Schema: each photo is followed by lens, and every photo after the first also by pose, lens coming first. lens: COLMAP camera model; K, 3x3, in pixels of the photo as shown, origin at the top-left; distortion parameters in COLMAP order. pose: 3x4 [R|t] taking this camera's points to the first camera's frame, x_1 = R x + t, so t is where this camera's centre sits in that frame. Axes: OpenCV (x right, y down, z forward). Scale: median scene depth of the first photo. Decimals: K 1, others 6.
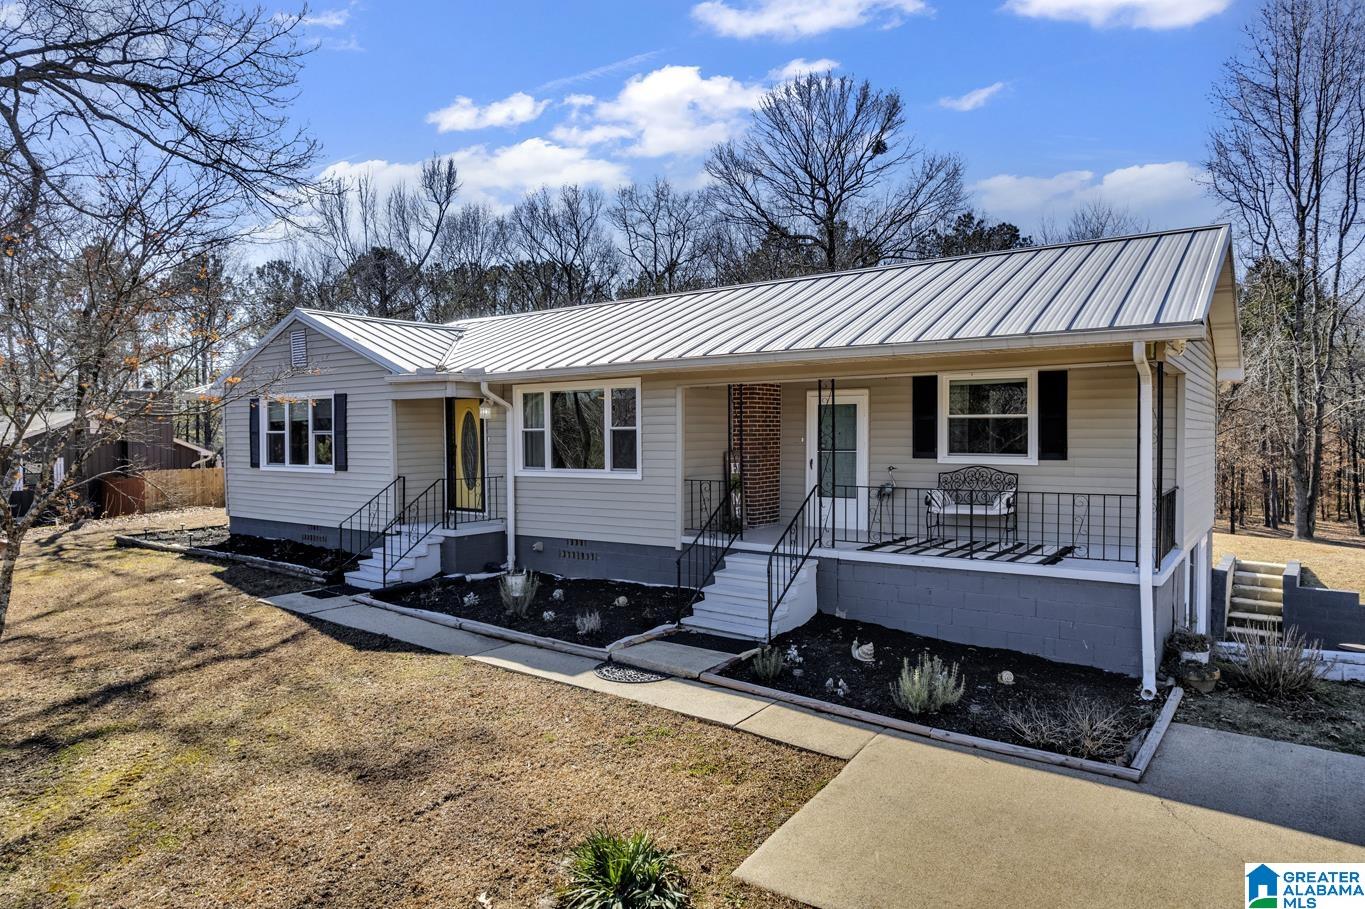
lens RADIAL K [[883.1, 0, 687.2], [0, 883.1, 456.6], [0, 0, 1]] dist [-0.075095, 0.076848]
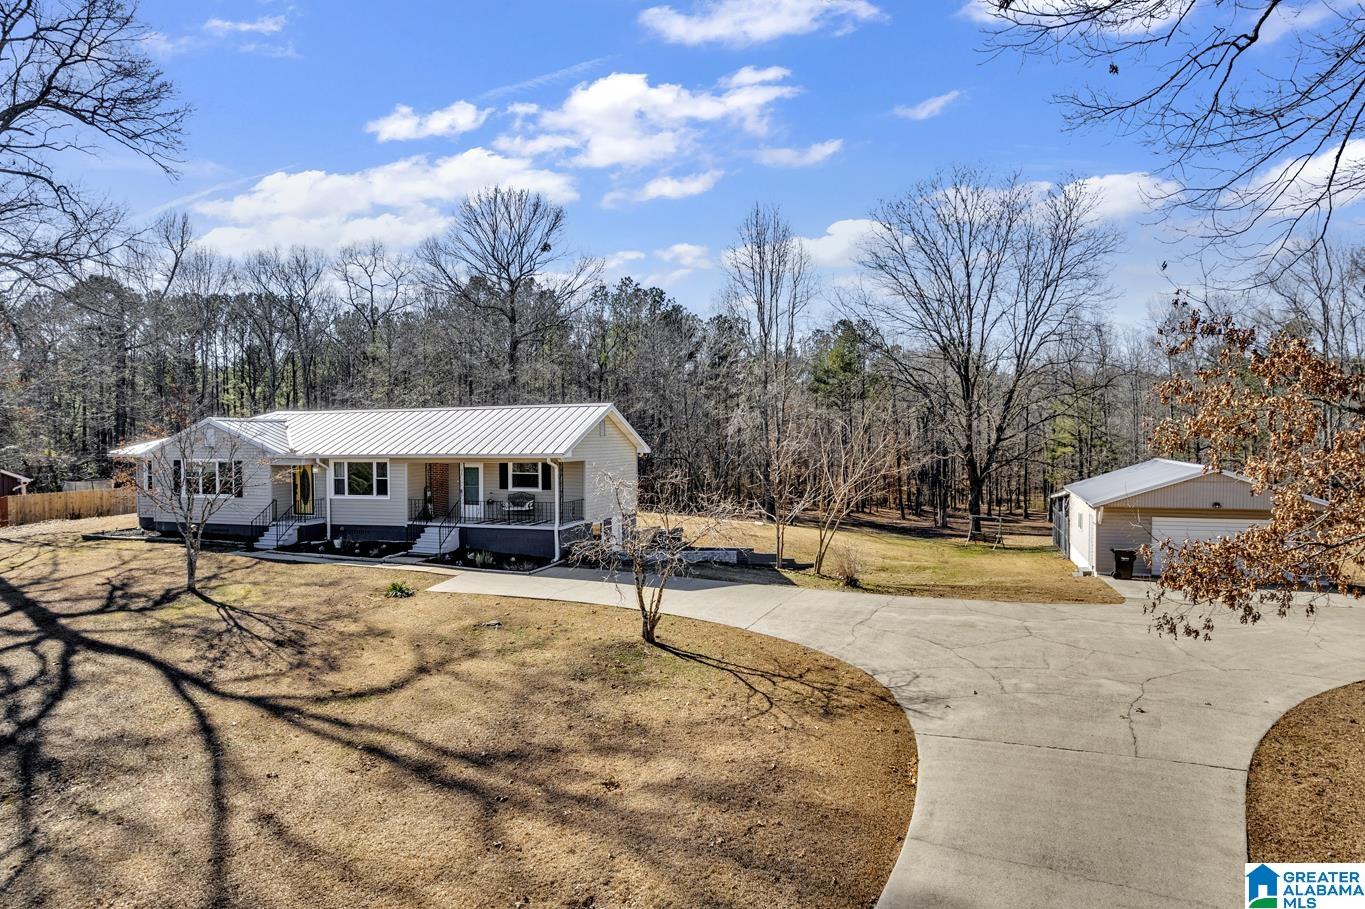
lens RADIAL K [[883.1, 0, 687.2], [0, 883.1, 456.6], [0, 0, 1]] dist [-0.075095, 0.076848]
pose [[0.949071, -0.008645, 0.314945, -0.032057], [0.008962, 0.999960, 0.000442, -0.082876], [-0.314936, 0.002403, 0.949110, -1.514609]]
